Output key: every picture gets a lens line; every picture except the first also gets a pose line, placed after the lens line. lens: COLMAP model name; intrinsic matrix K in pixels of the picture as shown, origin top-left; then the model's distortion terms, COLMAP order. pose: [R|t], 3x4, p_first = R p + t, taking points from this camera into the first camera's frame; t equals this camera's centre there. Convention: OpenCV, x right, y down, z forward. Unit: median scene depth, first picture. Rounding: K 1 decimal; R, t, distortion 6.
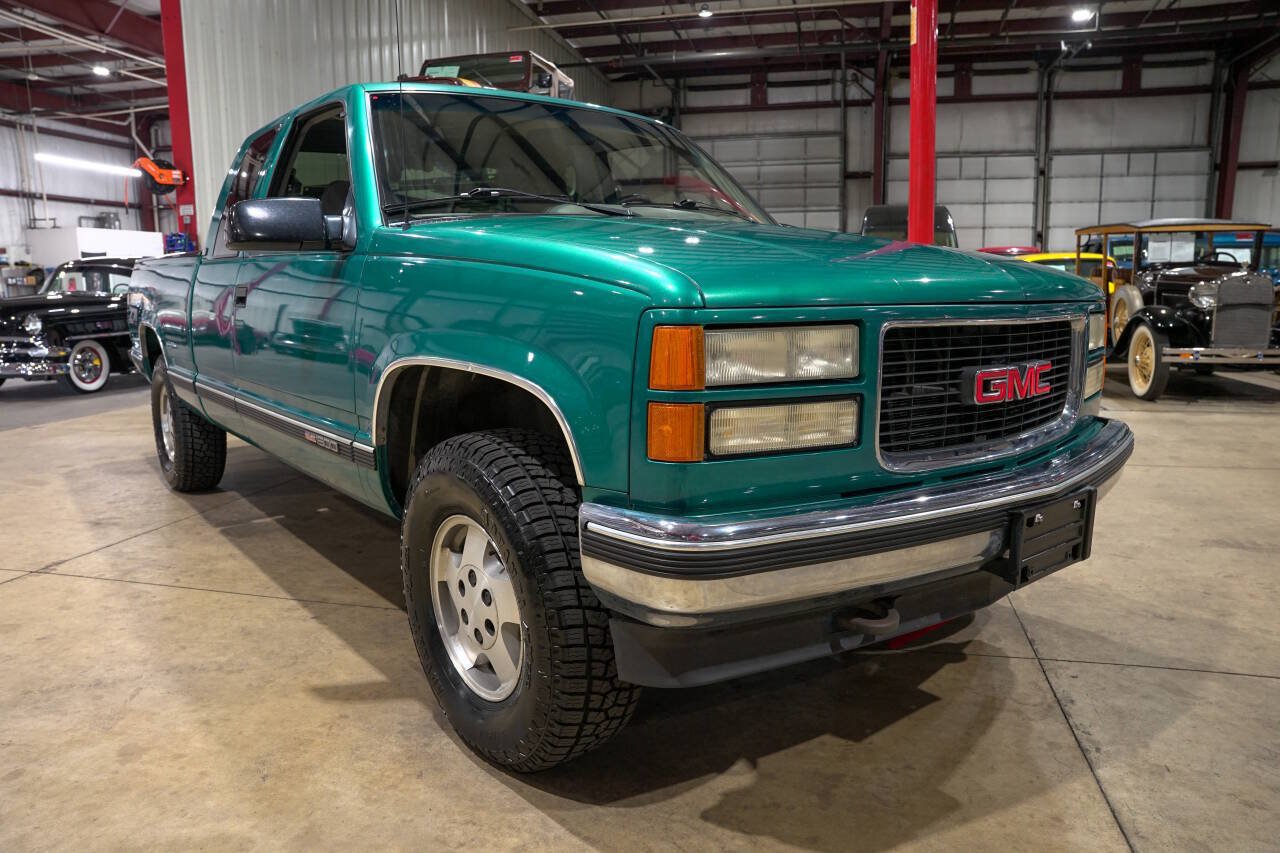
lens RADIAL K [[876.4, 0, 642.3], [0, 876.4, 426.5], [0, 0, 1]] dist [-0.144089, 0.115036]
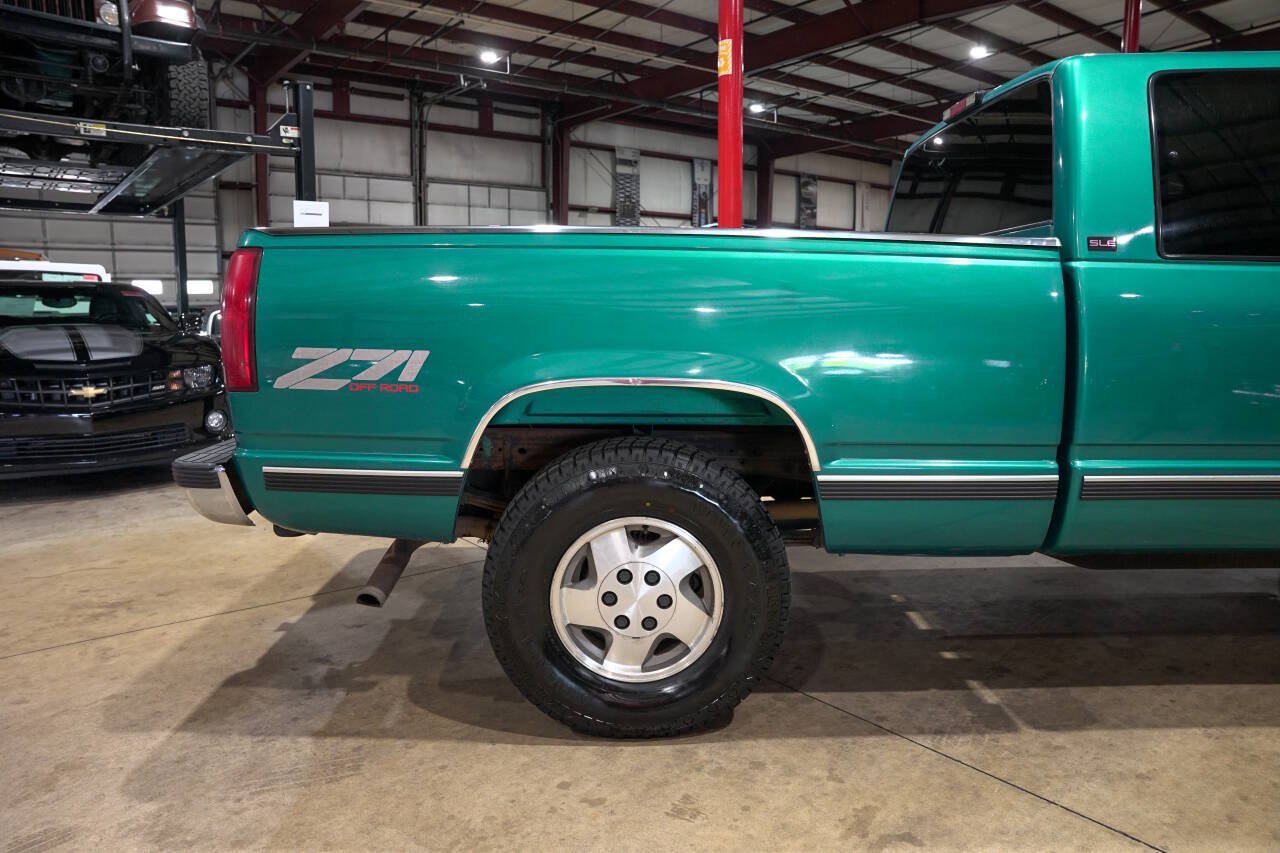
lens RADIAL K [[876.4, 0, 642.3], [0, 876.4, 426.5], [0, 0, 1]] dist [-0.144089, 0.115036]
pose [[0.618028, -0.099181, 0.779875, -1.772707], [0.120380, 0.992250, 0.030793, -0.212445], [-0.776885, 0.074850, 0.625178, 1.369677]]
